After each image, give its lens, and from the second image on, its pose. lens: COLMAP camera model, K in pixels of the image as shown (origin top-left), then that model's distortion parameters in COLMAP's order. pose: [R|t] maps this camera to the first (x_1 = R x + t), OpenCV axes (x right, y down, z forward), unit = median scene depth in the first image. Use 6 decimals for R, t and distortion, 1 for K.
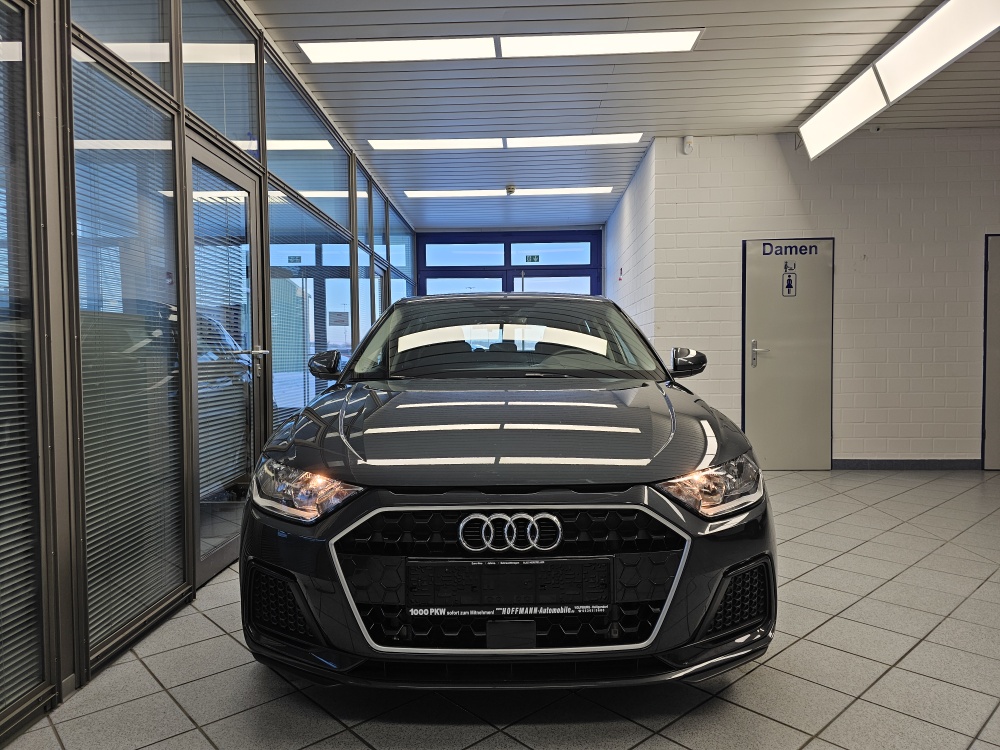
lens RADIAL K [[723.4, 0, 481.8], [0, 723.4, 371.7], [0, 0, 1]] dist [0.083288, -0.096235]
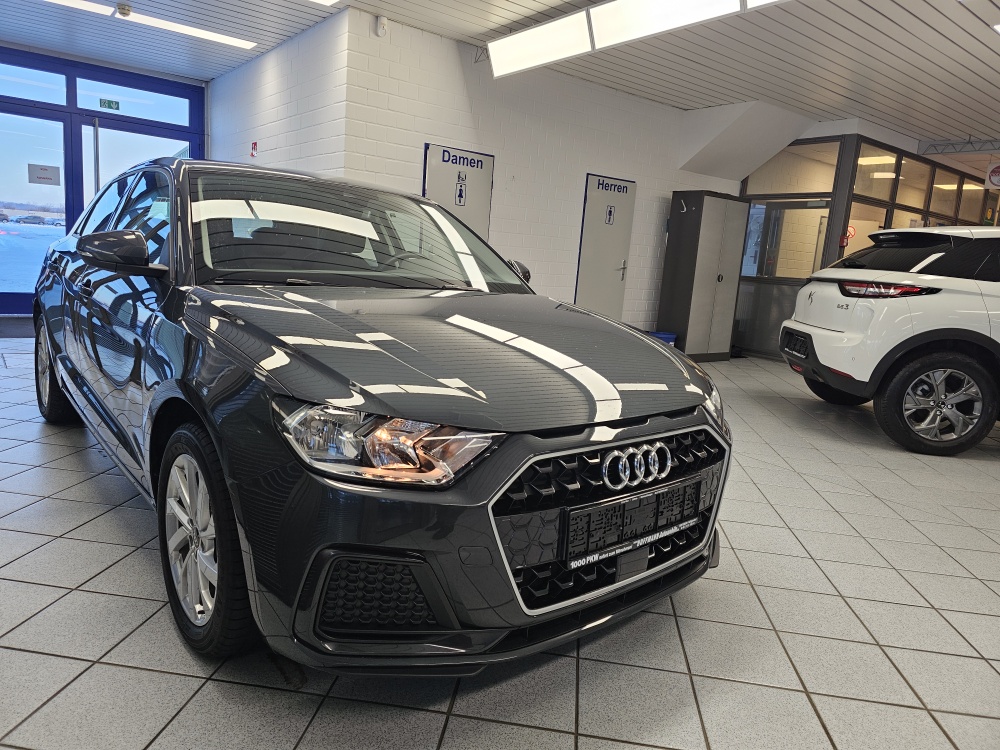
lens RADIAL K [[723.4, 0, 481.8], [0, 723.4, 371.7], [0, 0, 1]] dist [0.083288, -0.096235]
pose [[0.722148, -0.047385, 0.690113, -0.305809], [-0.065357, 0.988514, 0.136265, -0.008764], [-0.688644, -0.143507, 0.710757, 0.183380]]
